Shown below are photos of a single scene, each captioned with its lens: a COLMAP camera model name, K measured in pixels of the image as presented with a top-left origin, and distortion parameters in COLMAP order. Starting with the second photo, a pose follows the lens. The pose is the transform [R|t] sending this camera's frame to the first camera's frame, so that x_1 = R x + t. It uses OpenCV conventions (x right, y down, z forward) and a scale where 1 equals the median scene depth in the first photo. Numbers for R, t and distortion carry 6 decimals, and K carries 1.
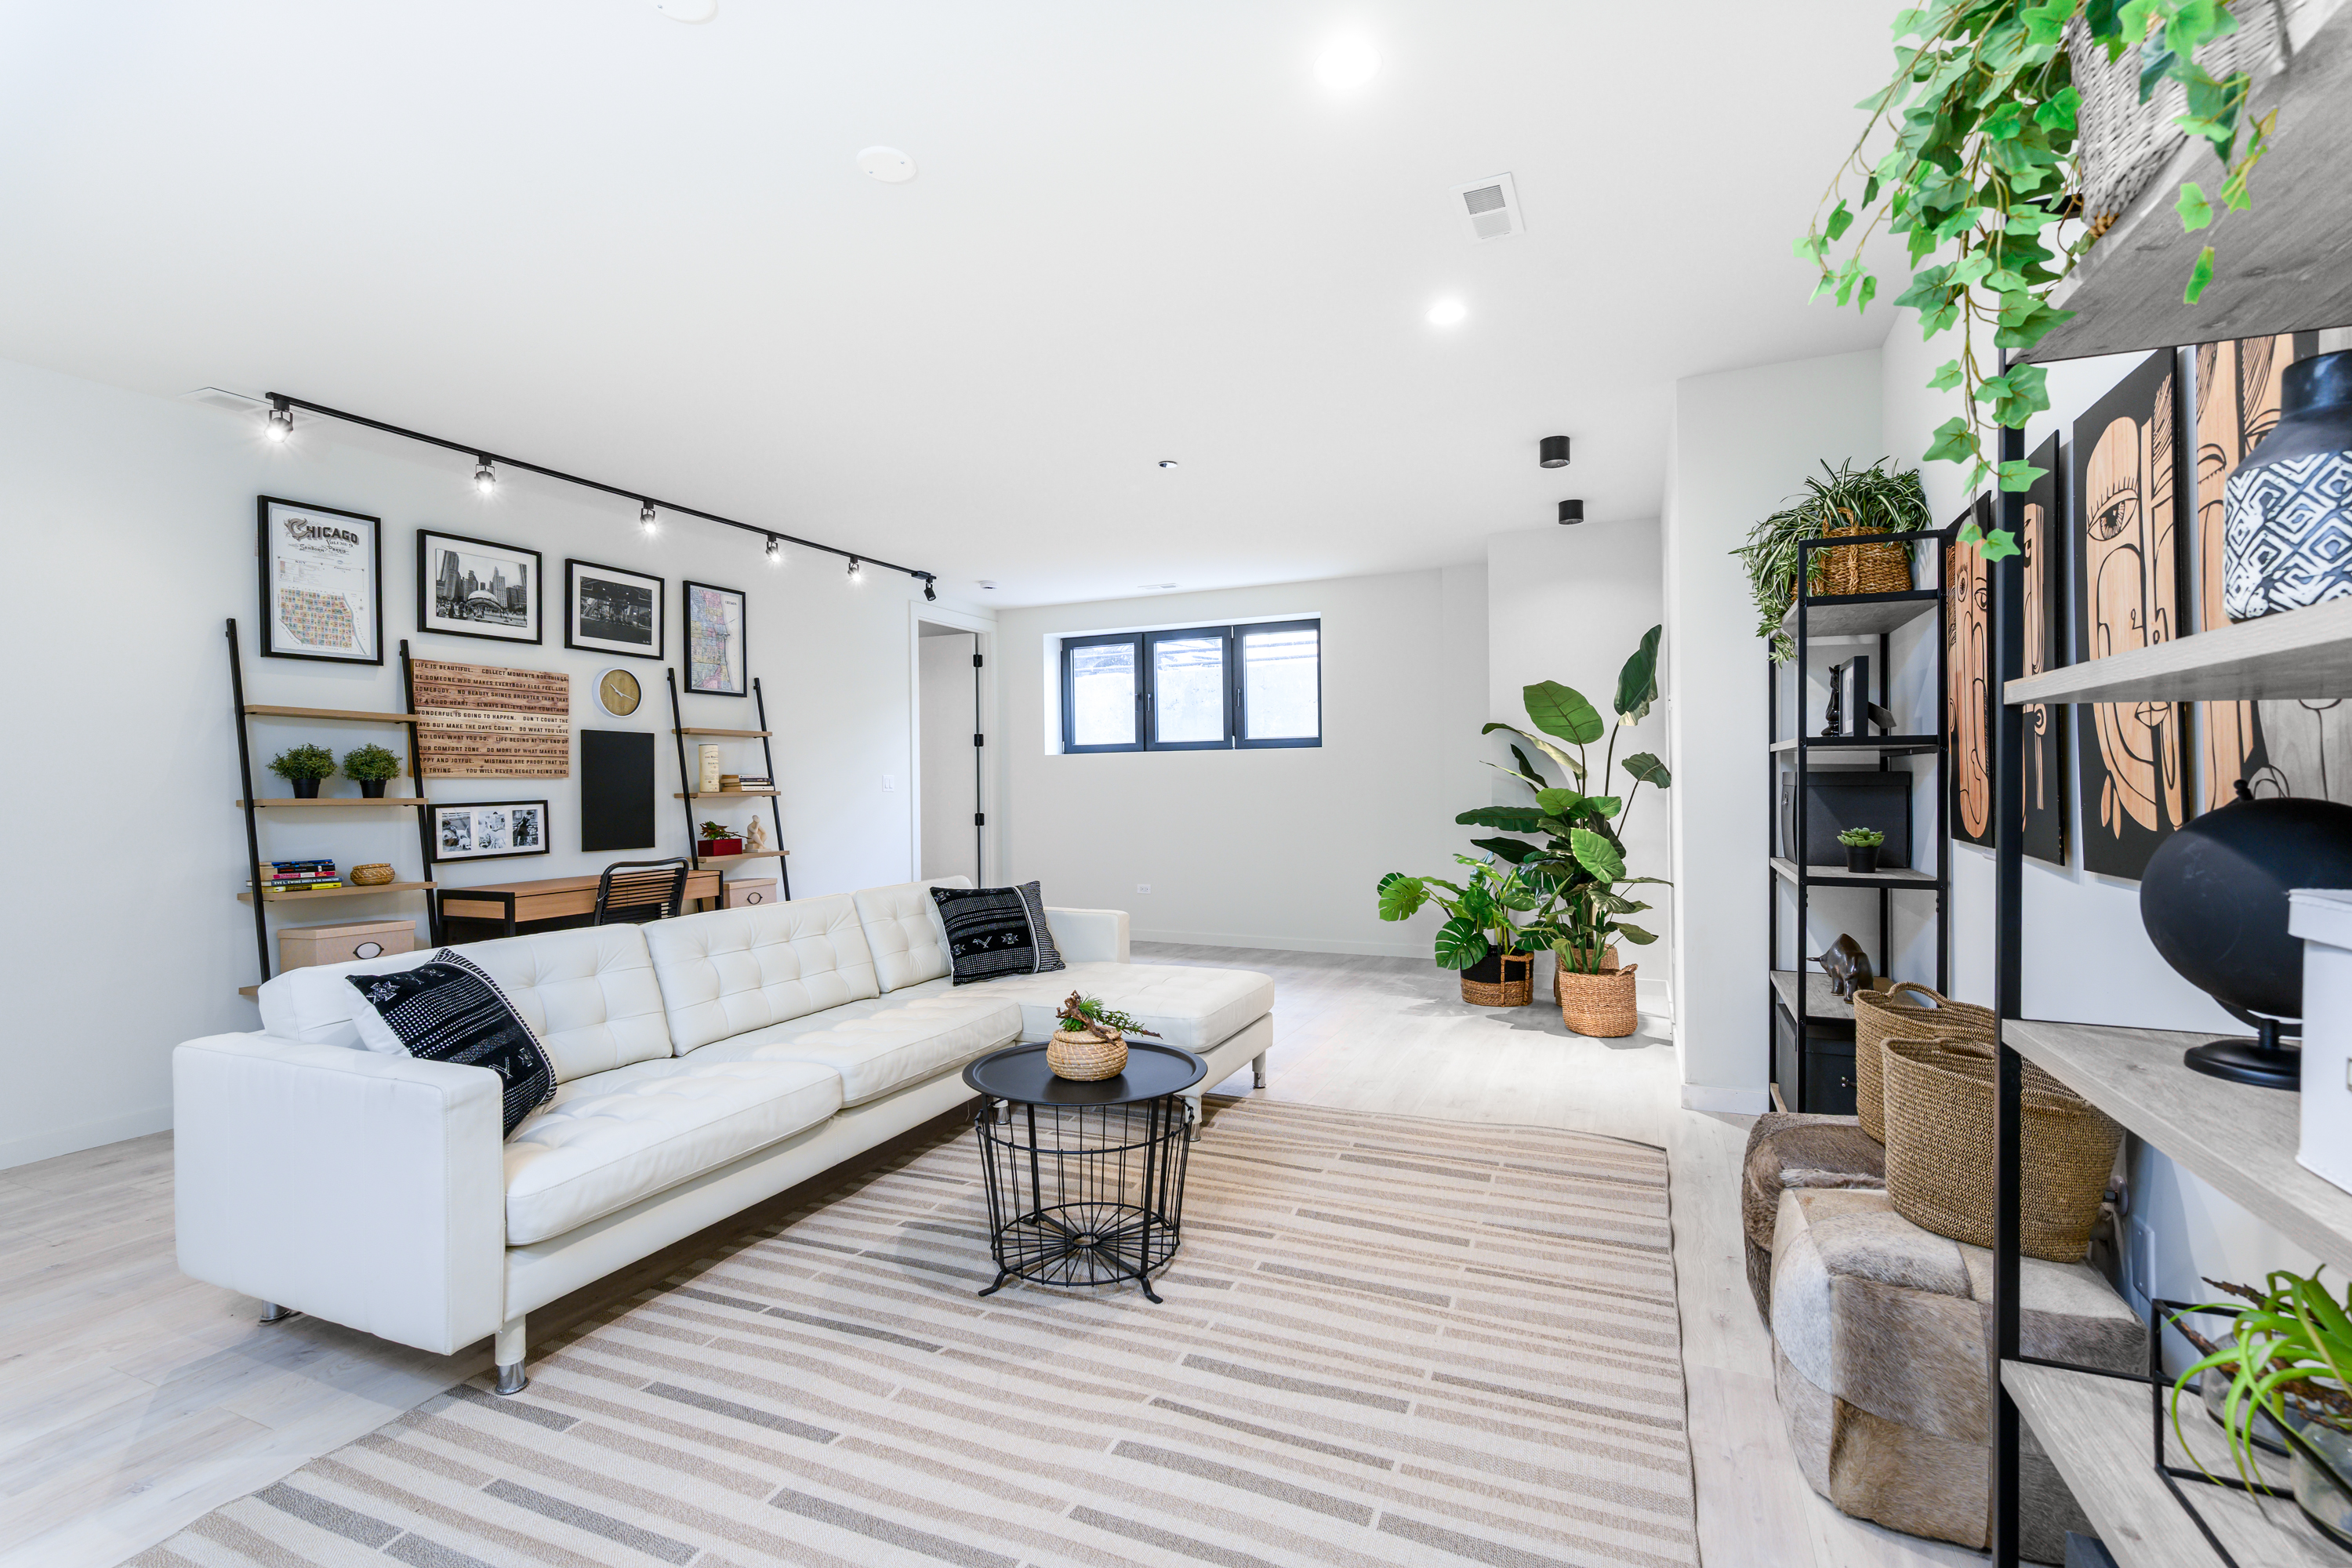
lens RADIAL K [[1067.3, 0, 1177.6], [0, 1067.3, 787.6], [0, 0, 1]] dist [0.000224, -0.000184]
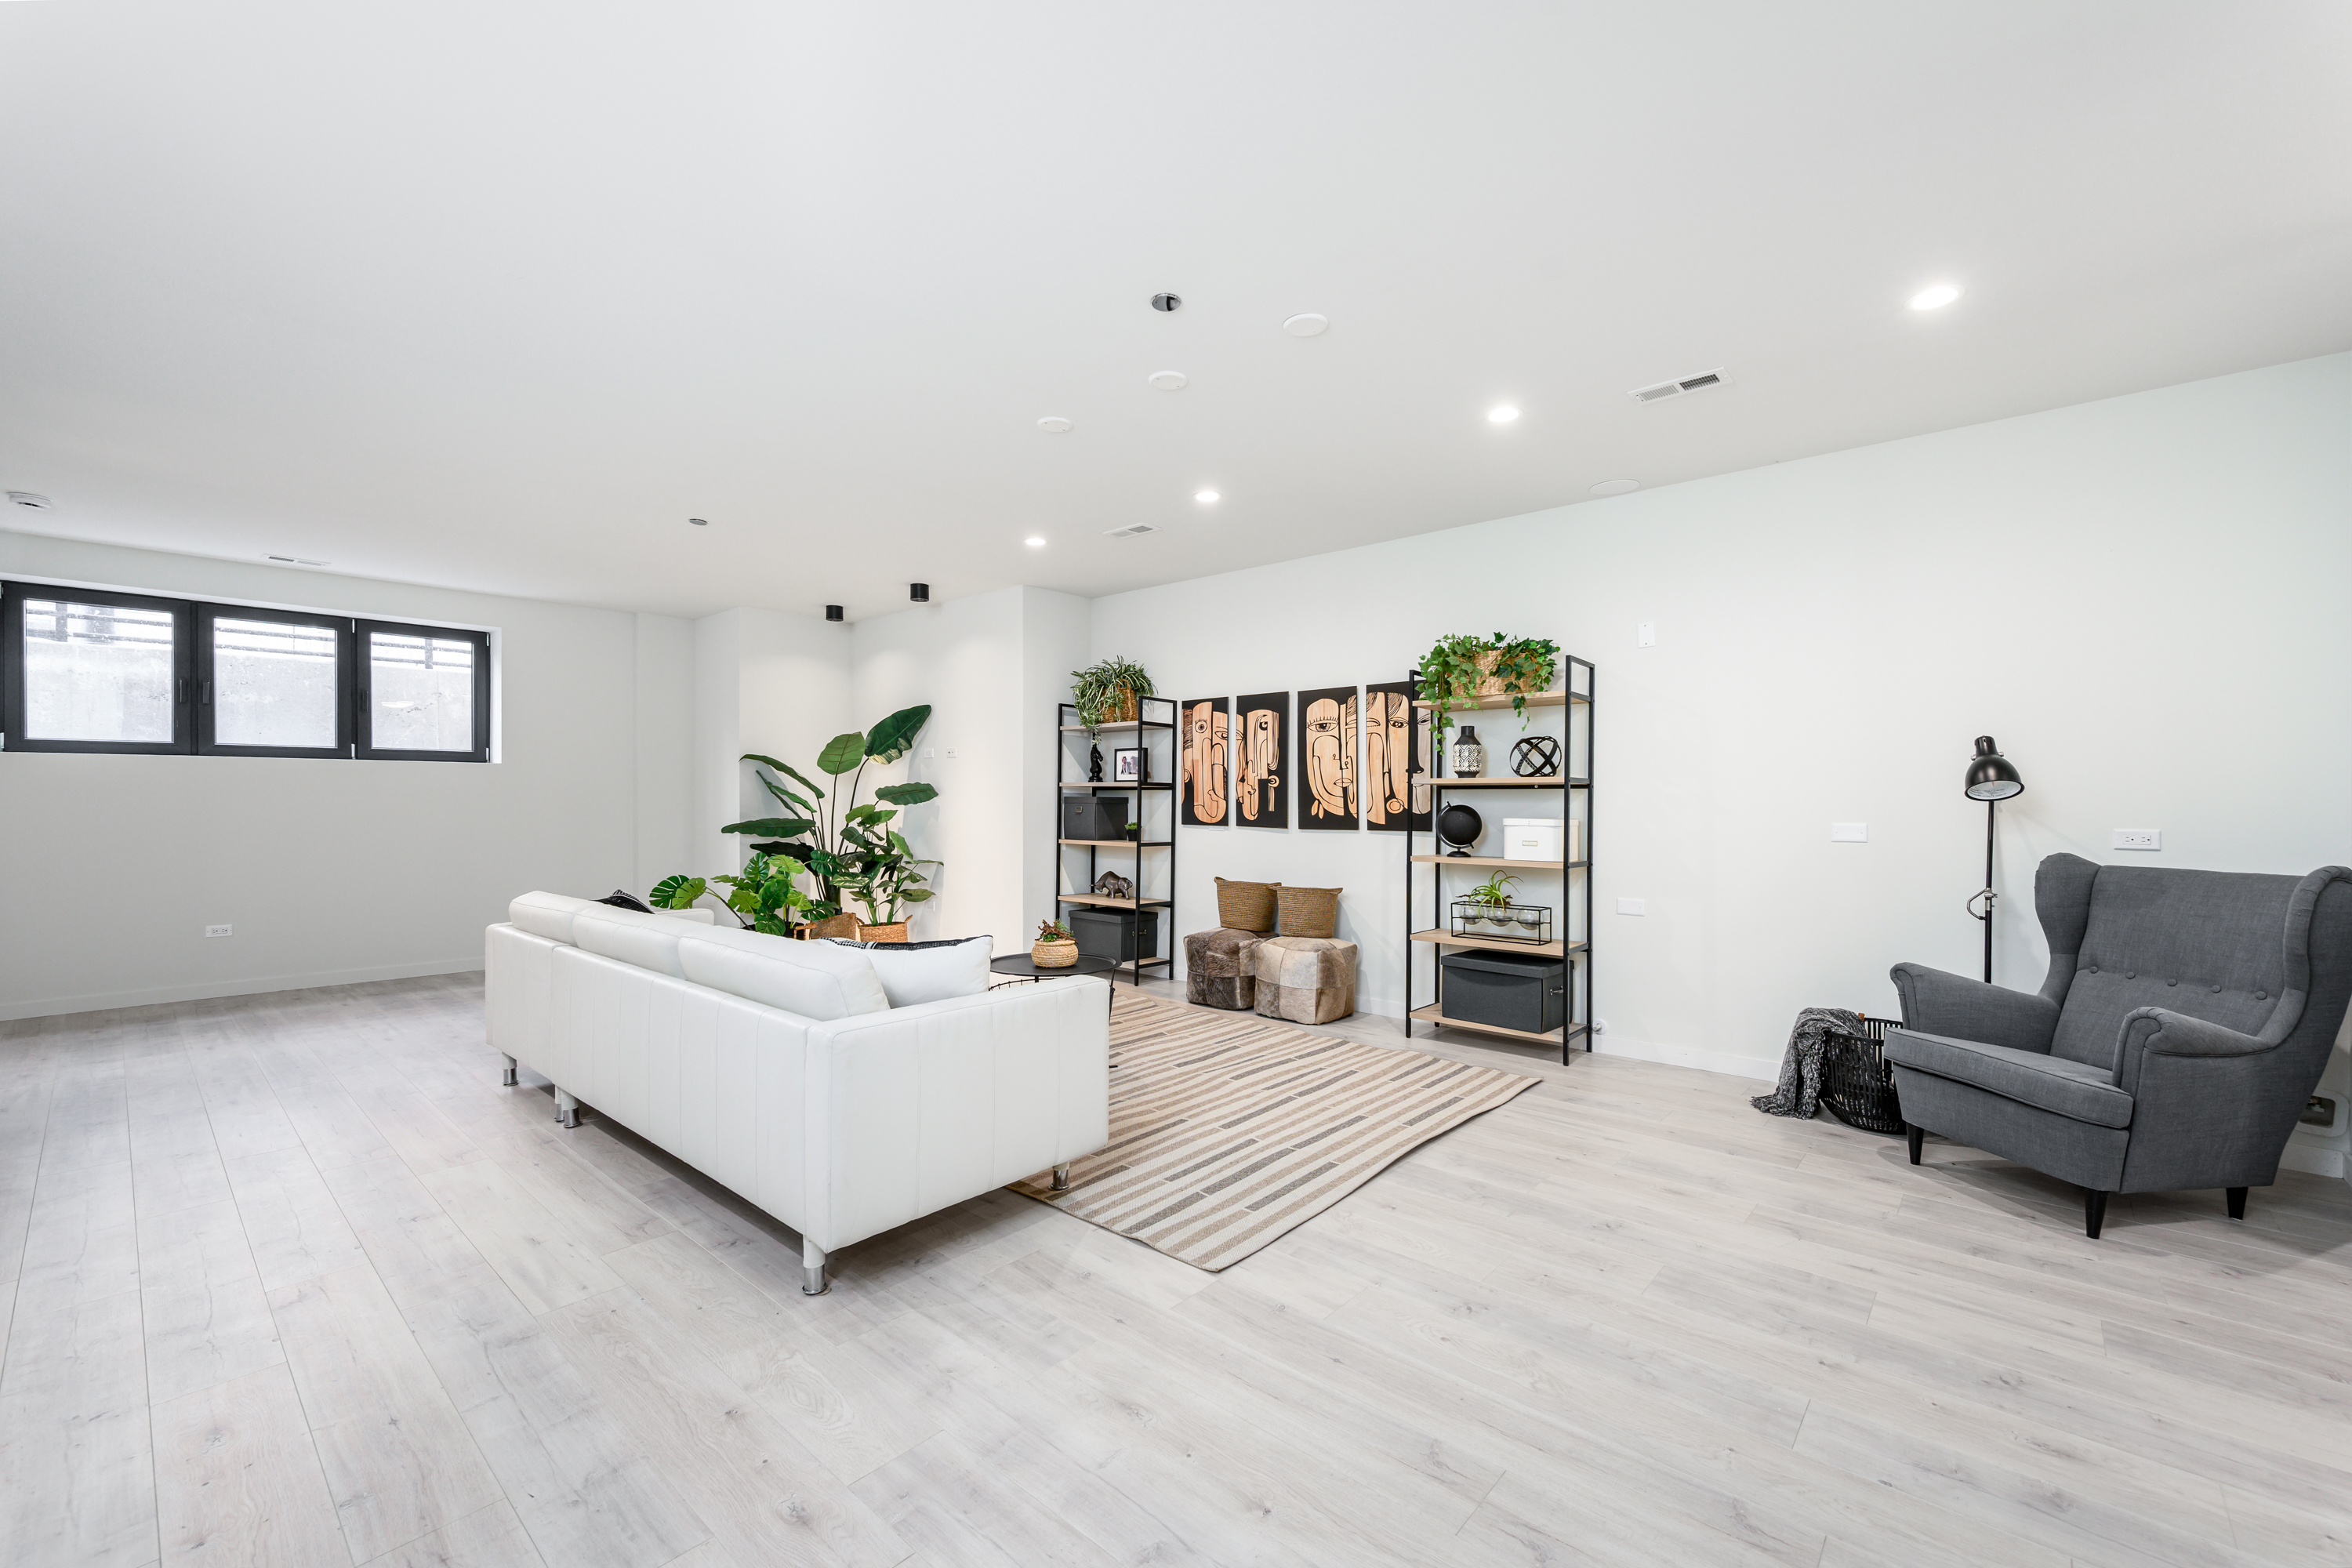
lens RADIAL K [[959.4, 0, 1172.8], [0, 959.4, 796.5], [0, 0, 1]] dist [-0.001946, 0.000076]
pose [[0.301677, 0.022246, 0.953151, -0.776325], [-0.003178, 0.999746, -0.022328, 0.016840], [-0.953405, 0.003707, 0.301671, 0.179822]]
